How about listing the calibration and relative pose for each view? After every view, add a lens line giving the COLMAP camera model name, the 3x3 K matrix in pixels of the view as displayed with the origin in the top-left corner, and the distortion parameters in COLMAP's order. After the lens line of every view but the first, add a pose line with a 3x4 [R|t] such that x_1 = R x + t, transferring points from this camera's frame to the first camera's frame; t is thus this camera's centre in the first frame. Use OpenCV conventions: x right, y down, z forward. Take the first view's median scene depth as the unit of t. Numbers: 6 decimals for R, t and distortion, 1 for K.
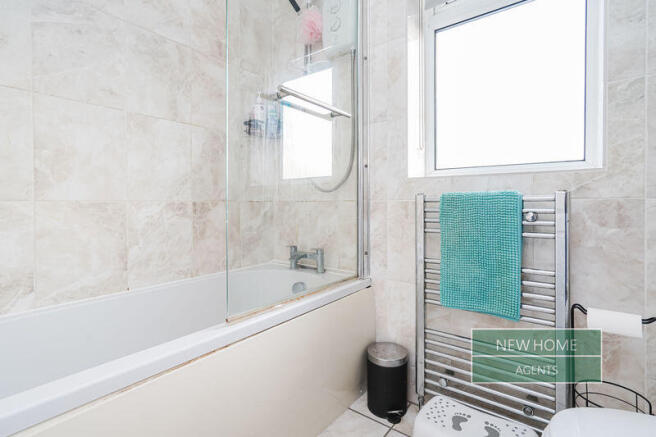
lens RADIAL K [[315.9, 0, 315.4], [0, 315.9, 204.6], [0, 0, 1]] dist [-0.009633, 0.001465]
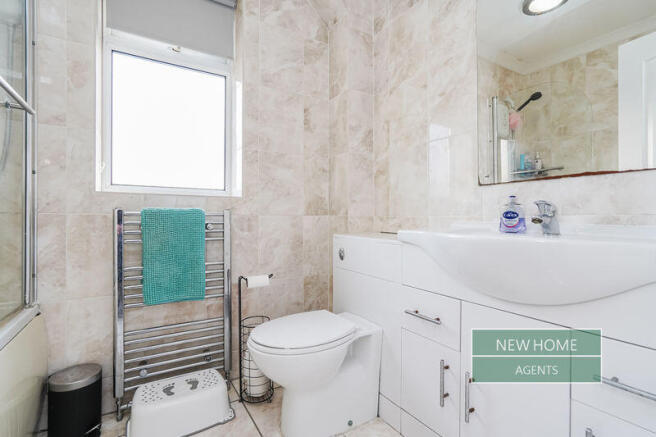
lens RADIAL K [[315.9, 0, 323.8], [0, 315.9, 216.1], [0, 0, 1]] dist [-0.009633, 0.001465]
pose [[0.349516, 0.009653, 0.936881, -0.440320], [-0.003047, 0.999953, -0.009166, 0.001149], [-0.936925, 0.000349, 0.349529, -0.019584]]
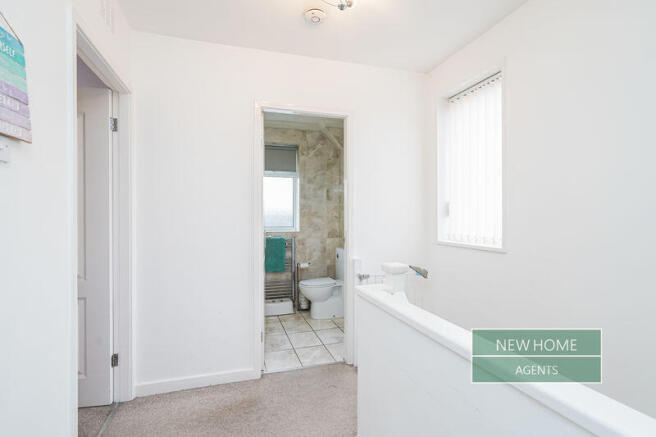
lens RADIAL K [[315.9, 0, 329.0], [0, 315.9, 220.0], [0, 0, 1]] dist [-0.009633, 0.001465]
pose [[0.549629, -0.001900, 0.835407, -1.937451], [0.000850, 0.999998, 0.001716, -0.223564], [-0.835409, -0.000233, 0.549629, -1.337074]]
